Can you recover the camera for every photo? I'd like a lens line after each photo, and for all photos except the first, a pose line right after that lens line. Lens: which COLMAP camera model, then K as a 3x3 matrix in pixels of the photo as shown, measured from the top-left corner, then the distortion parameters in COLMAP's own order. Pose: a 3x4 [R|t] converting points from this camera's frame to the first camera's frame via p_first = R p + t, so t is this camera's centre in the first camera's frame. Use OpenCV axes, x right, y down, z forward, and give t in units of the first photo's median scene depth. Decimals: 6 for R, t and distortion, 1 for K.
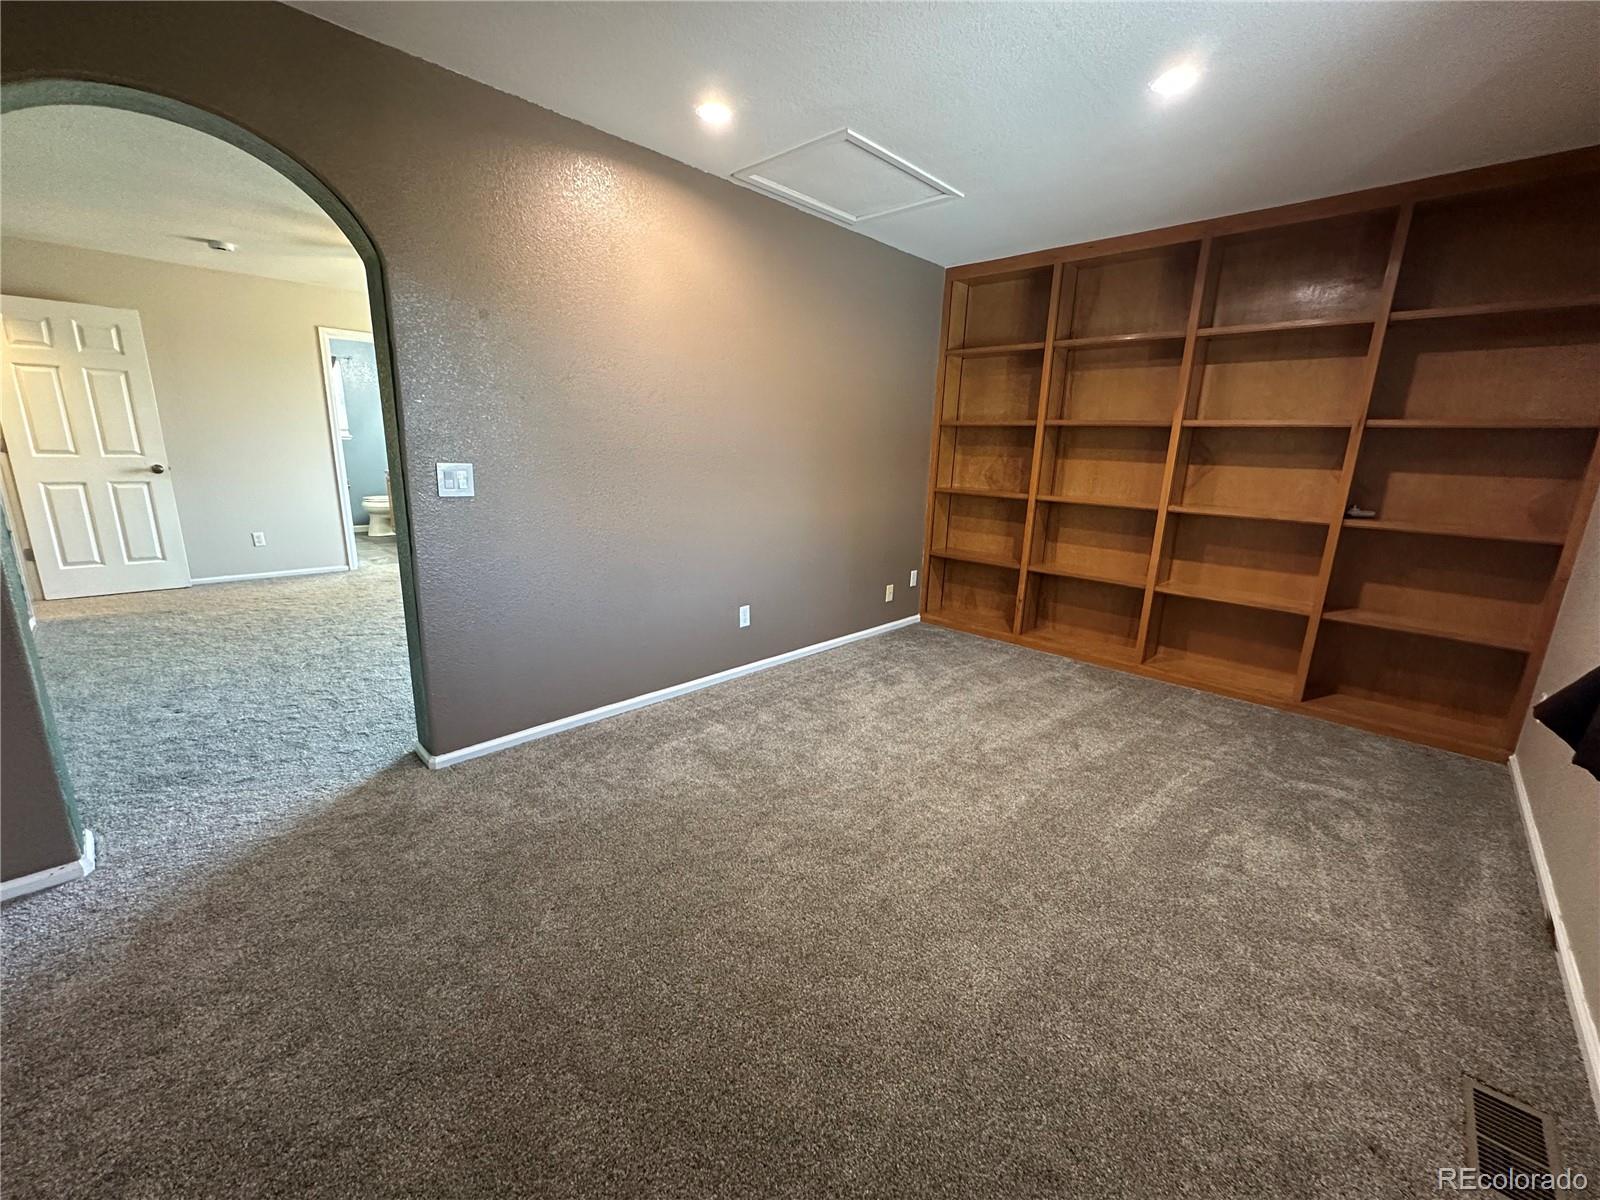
lens RADIAL K [[640.3, 0, 802.0], [0, 640.3, 598.4], [0, 0, 1]] dist [-0.003017, -0.000024]
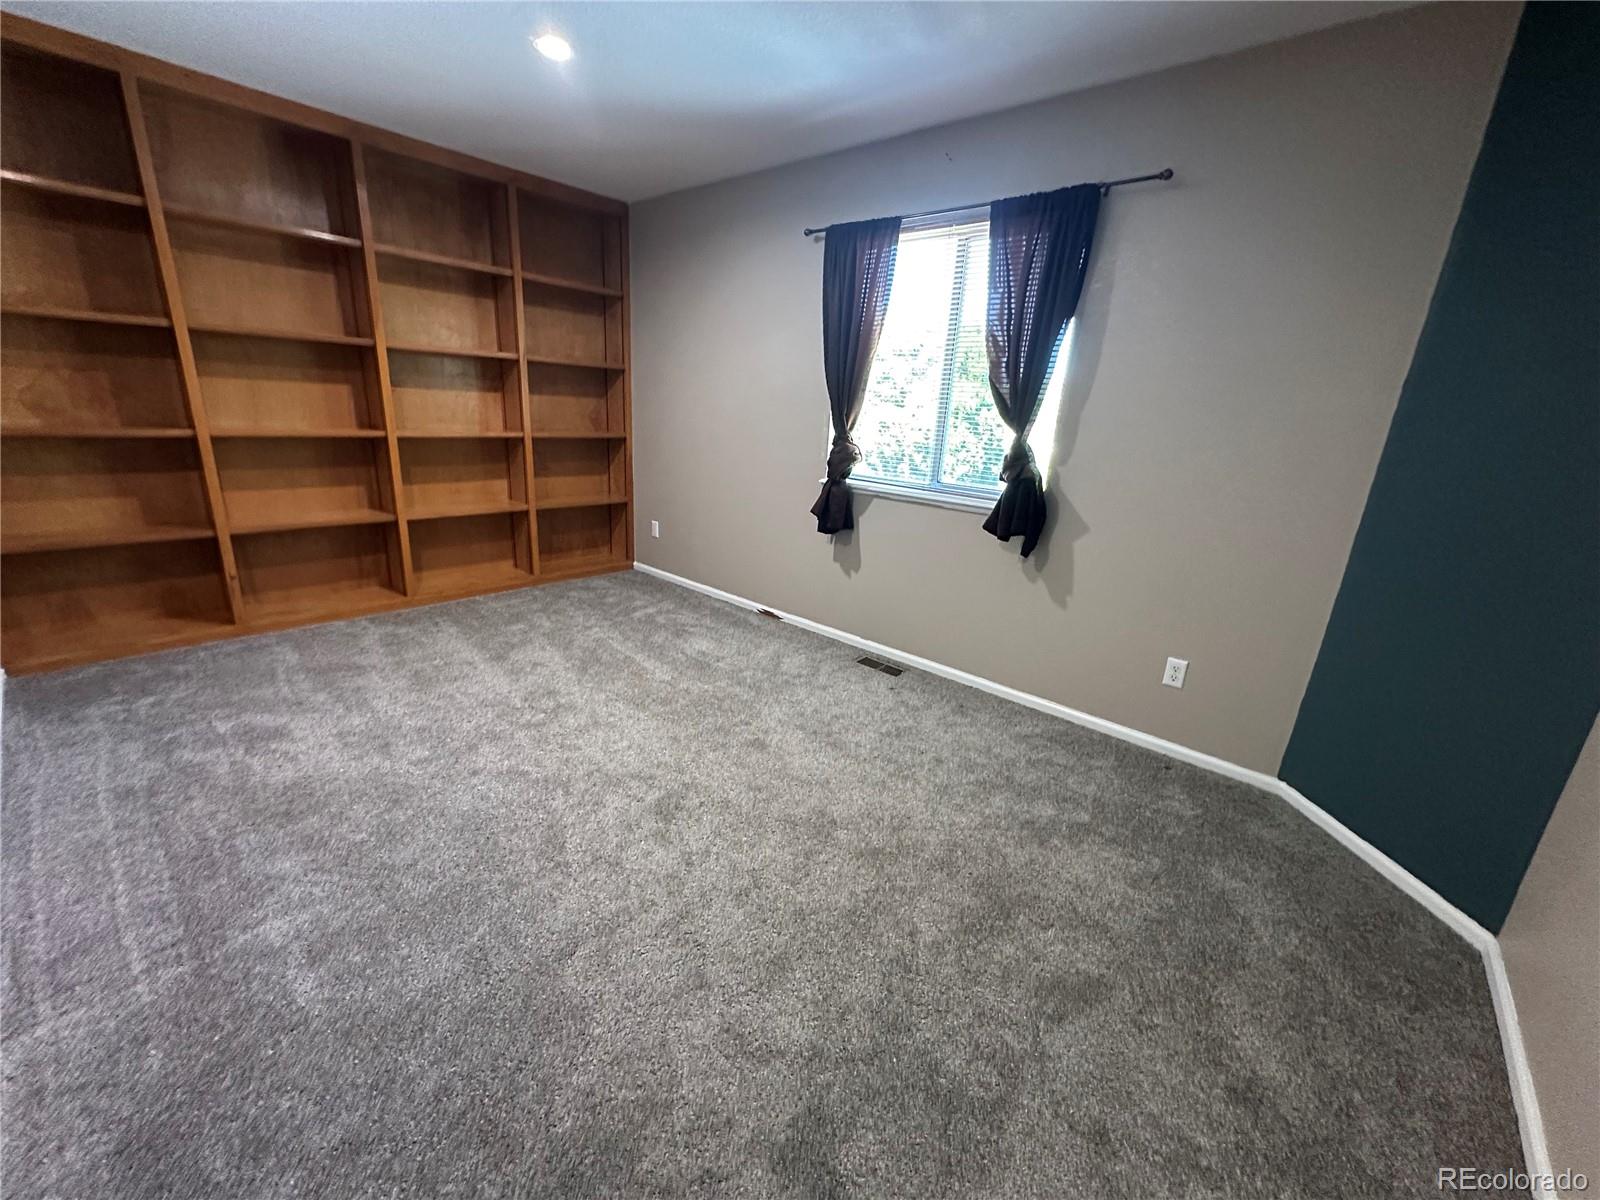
lens RADIAL K [[640.3, 0, 802.0], [0, 640.3, 598.4], [0, 0, 1]] dist [-0.003017, -0.000024]
pose [[-0.047099, -0.324833, 0.944598, -0.459063], [0.170987, 0.929068, 0.328018, -0.121856], [-0.984147, 0.176964, 0.011784, 0.421597]]
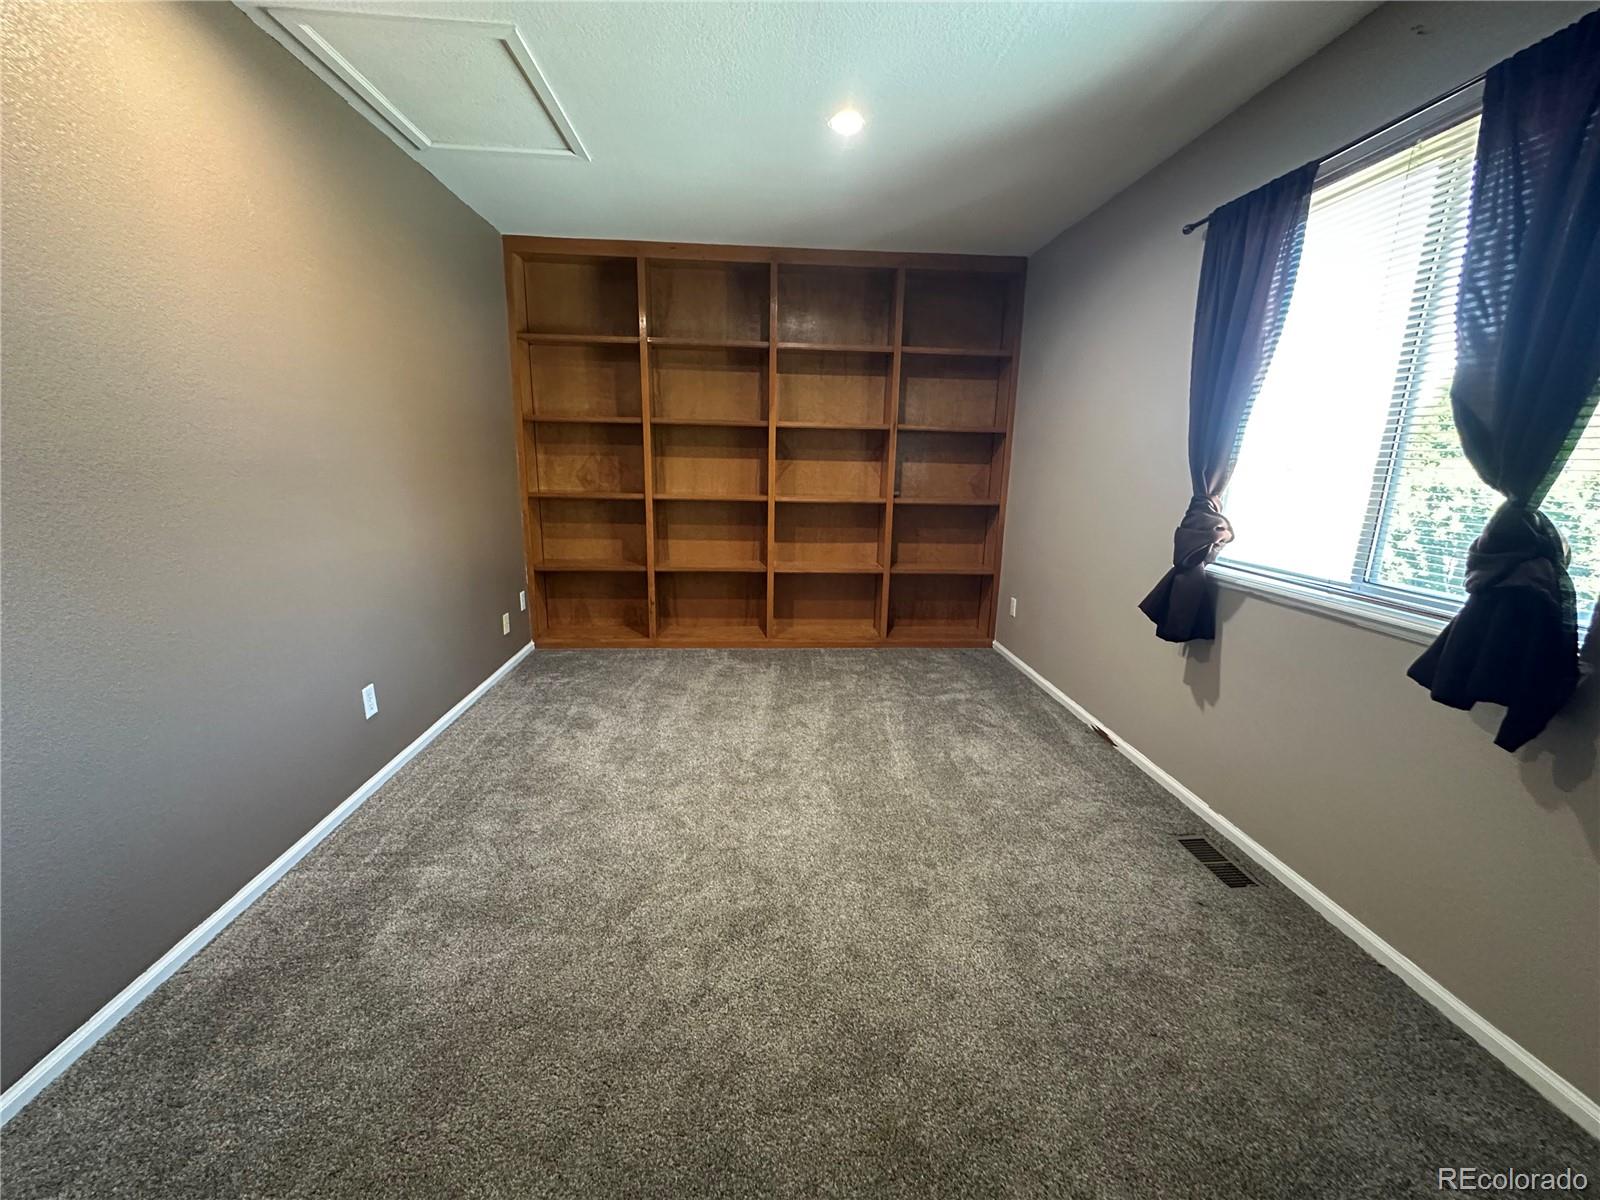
lens RADIAL K [[640.3, 0, 802.0], [0, 640.3, 598.4], [0, 0, 1]] dist [-0.003017, -0.000024]
pose [[0.666891, -0.180957, 0.722849, -0.249704], [0.172706, 0.981186, 0.086292, -0.057265], [-0.724865, 0.067293, 0.685597, 0.196502]]
